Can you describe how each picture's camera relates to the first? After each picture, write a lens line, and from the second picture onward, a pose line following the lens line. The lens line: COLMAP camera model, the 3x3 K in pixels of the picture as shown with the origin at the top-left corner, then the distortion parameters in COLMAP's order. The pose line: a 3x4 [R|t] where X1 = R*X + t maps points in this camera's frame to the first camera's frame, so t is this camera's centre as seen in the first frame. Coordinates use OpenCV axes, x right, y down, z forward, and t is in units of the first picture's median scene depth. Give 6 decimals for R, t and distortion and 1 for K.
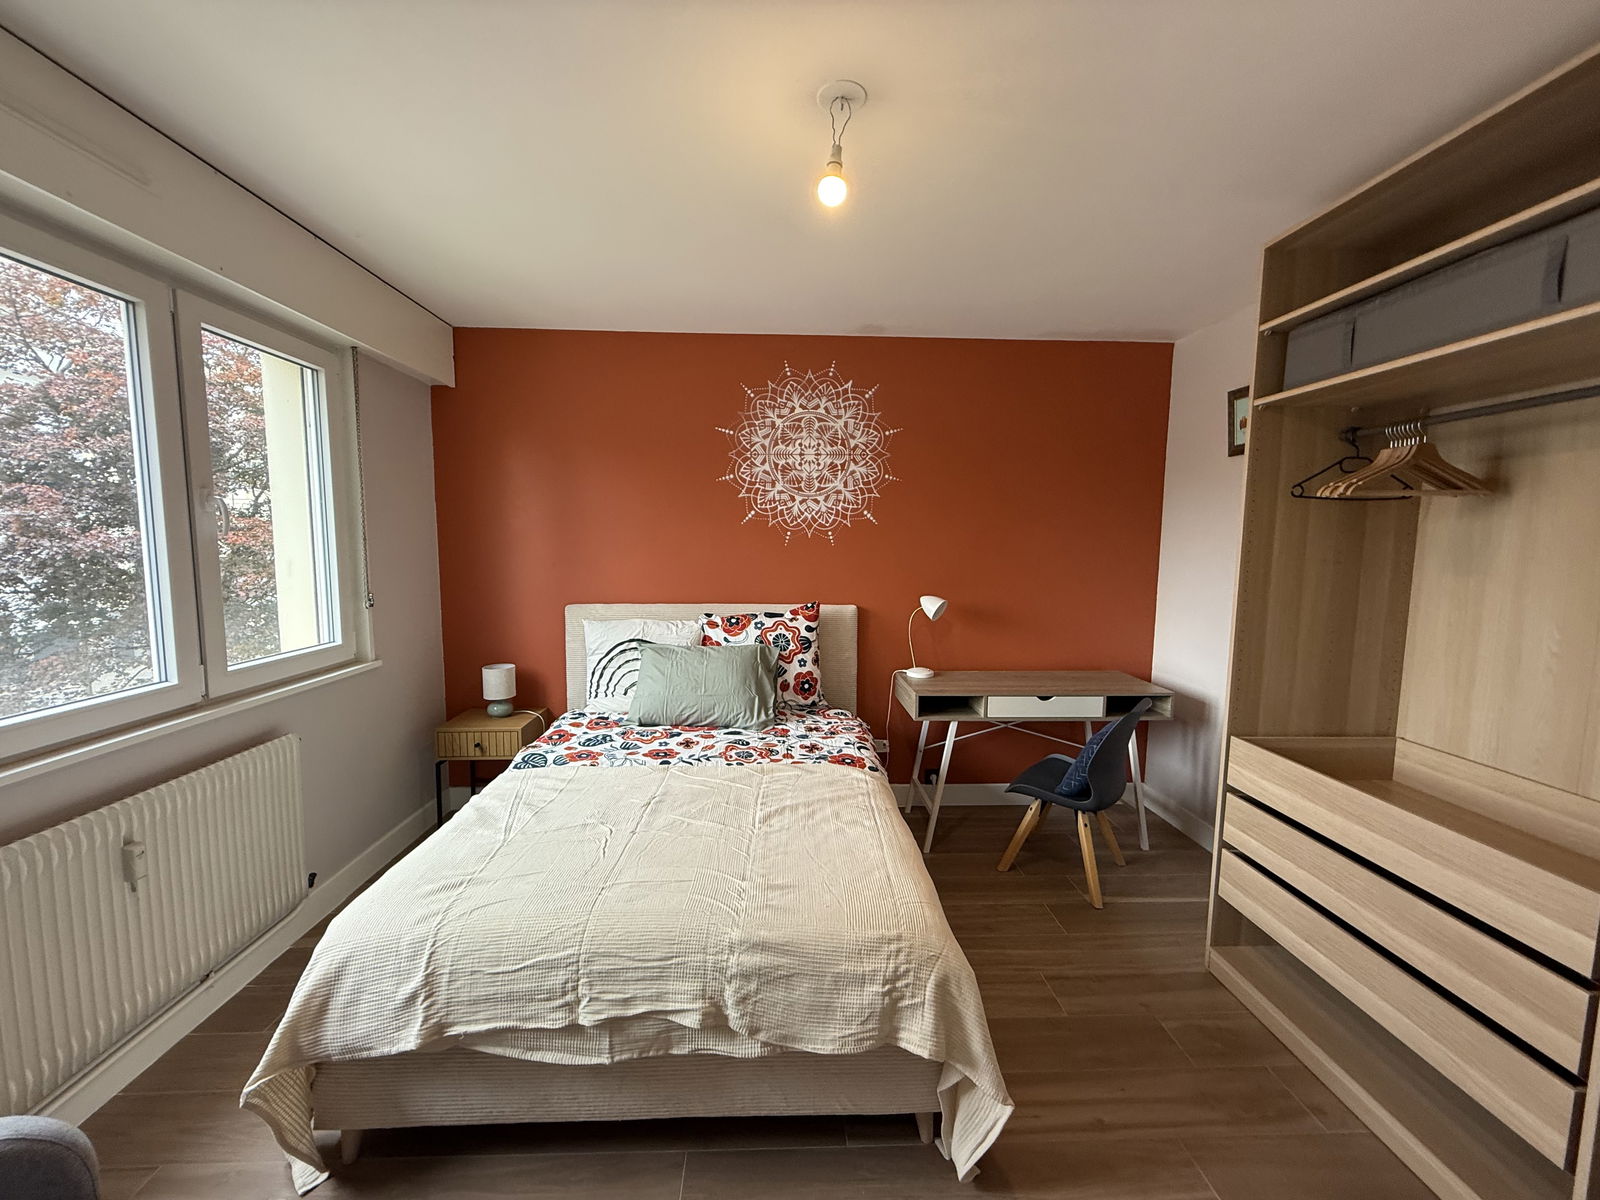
lens RADIAL K [[637.8, 0, 793.4], [0, 637.8, 601.7], [0, 0, 1]] dist [0.000698, -0.000339]
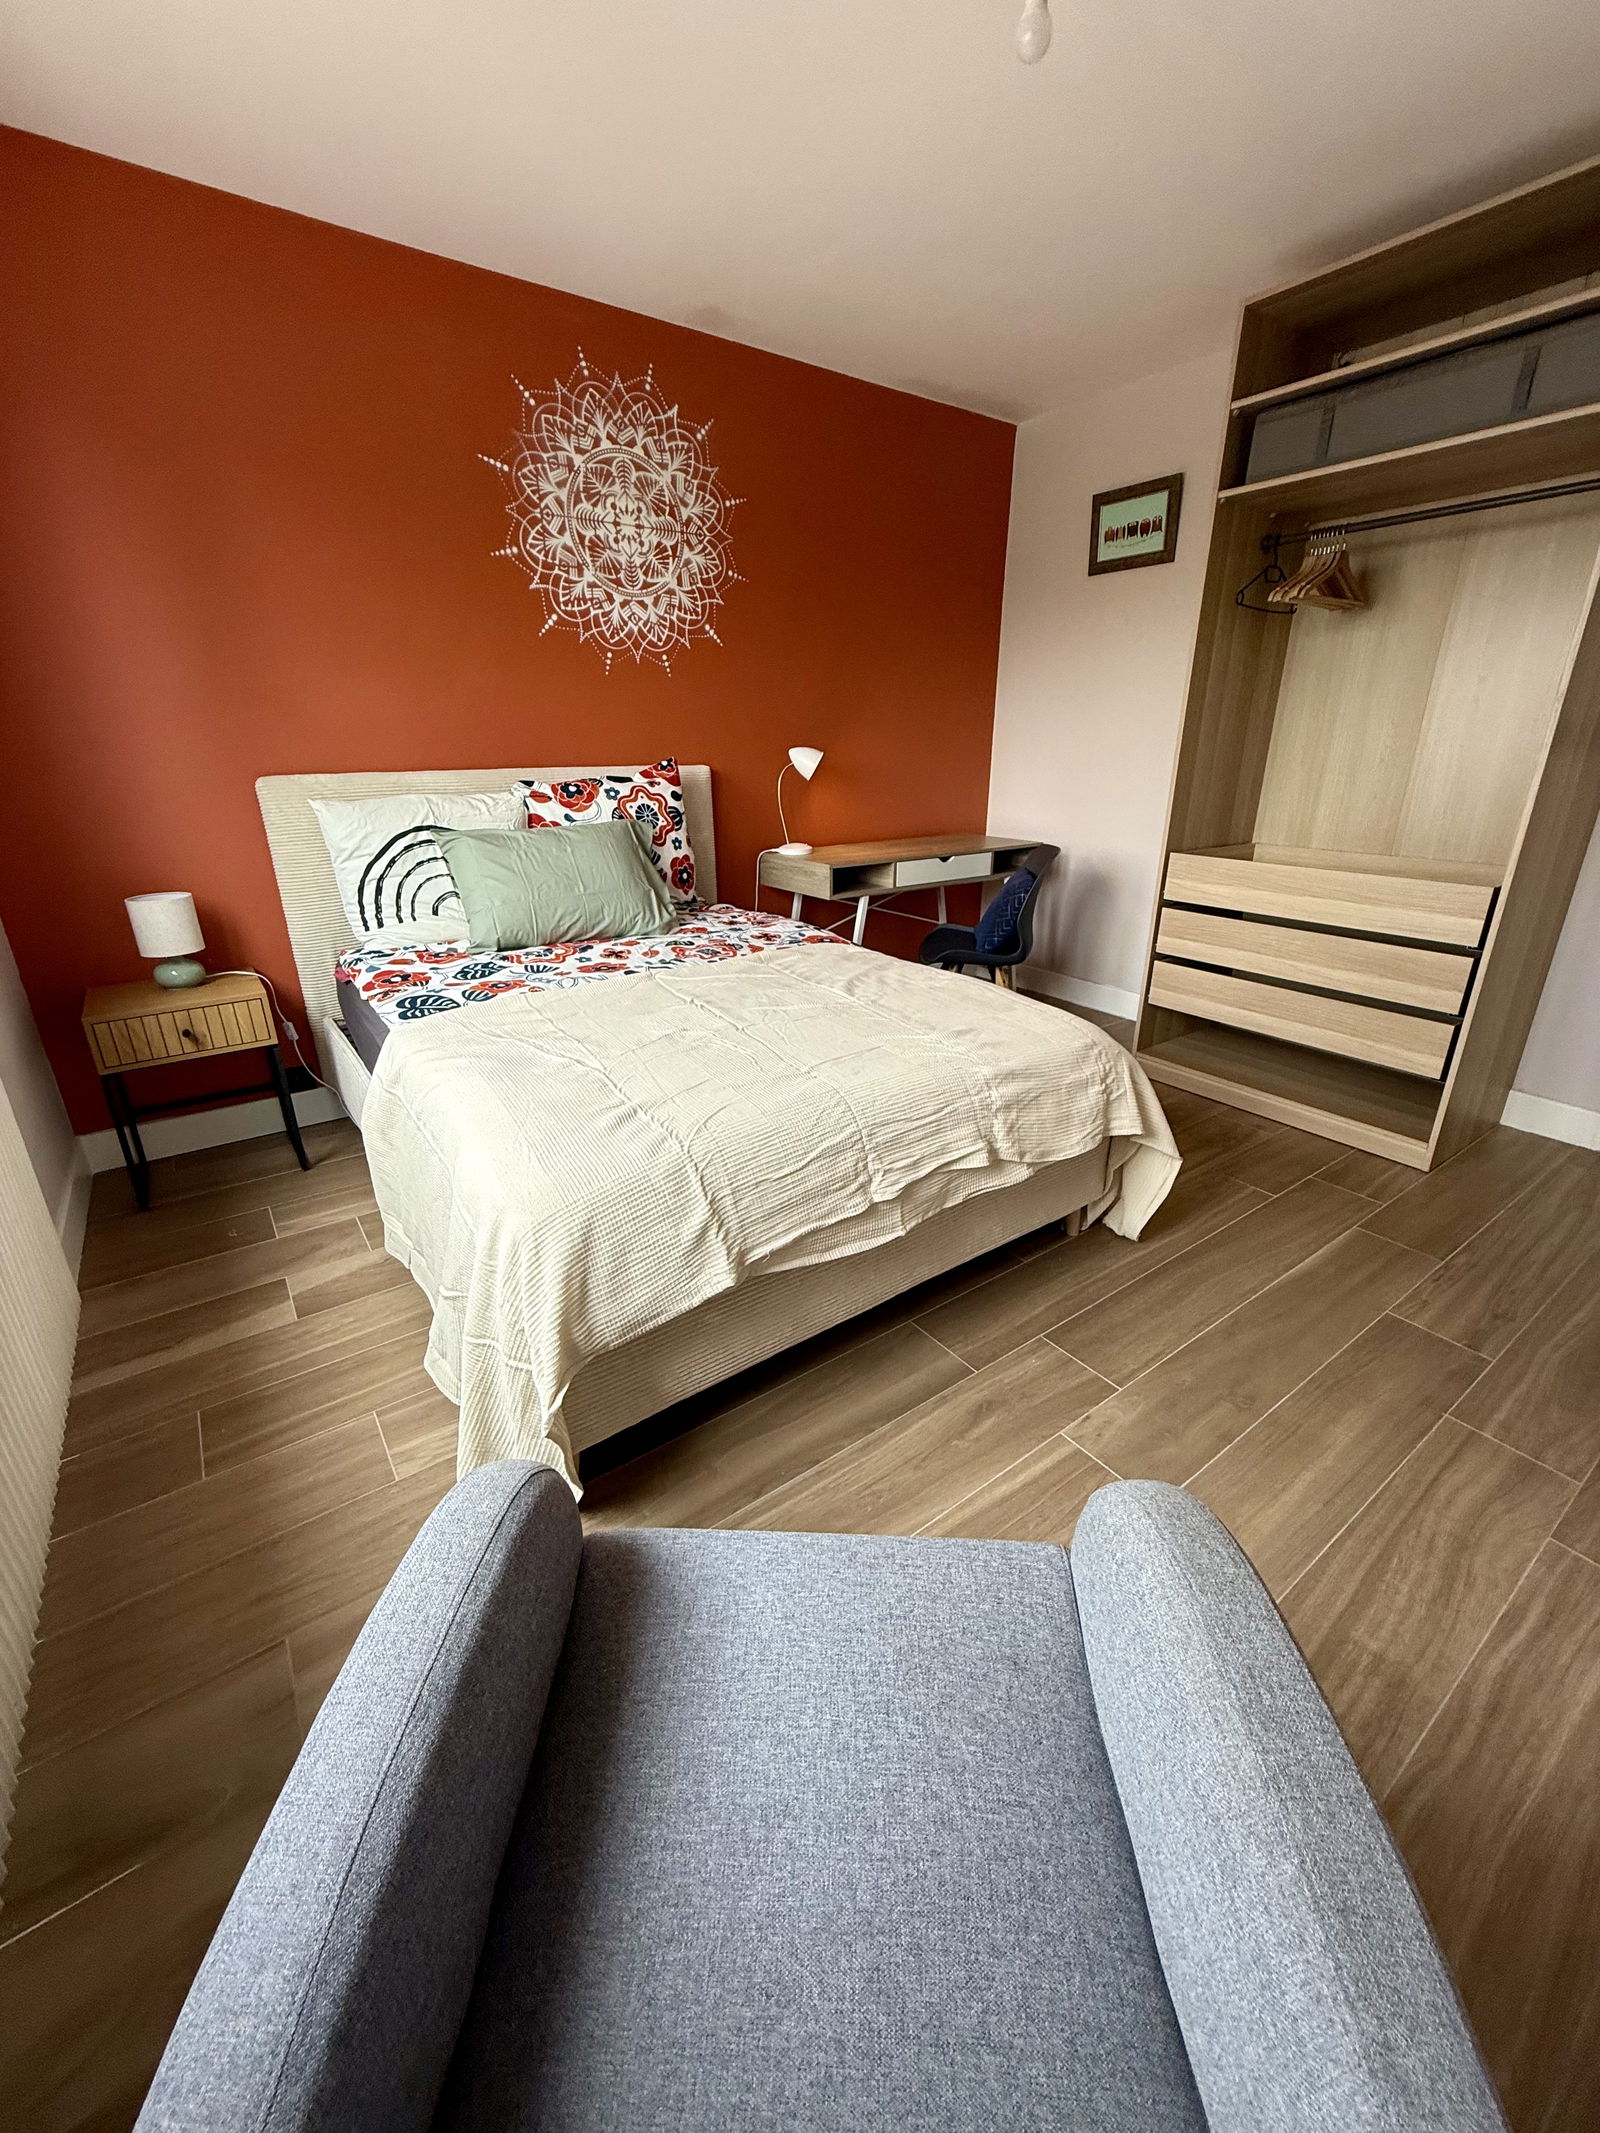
lens RADIAL K [[850.3, 0, 801.3], [0, 850.3, 1063.8], [0, 0, 1]] dist [0.000698, -0.000339]
pose [[0.831884, -0.208233, 0.514400, -0.420672], [0.065492, 0.957292, 0.281606, 0.071747], [-0.551071, -0.200575, 0.809994, 0.079639]]
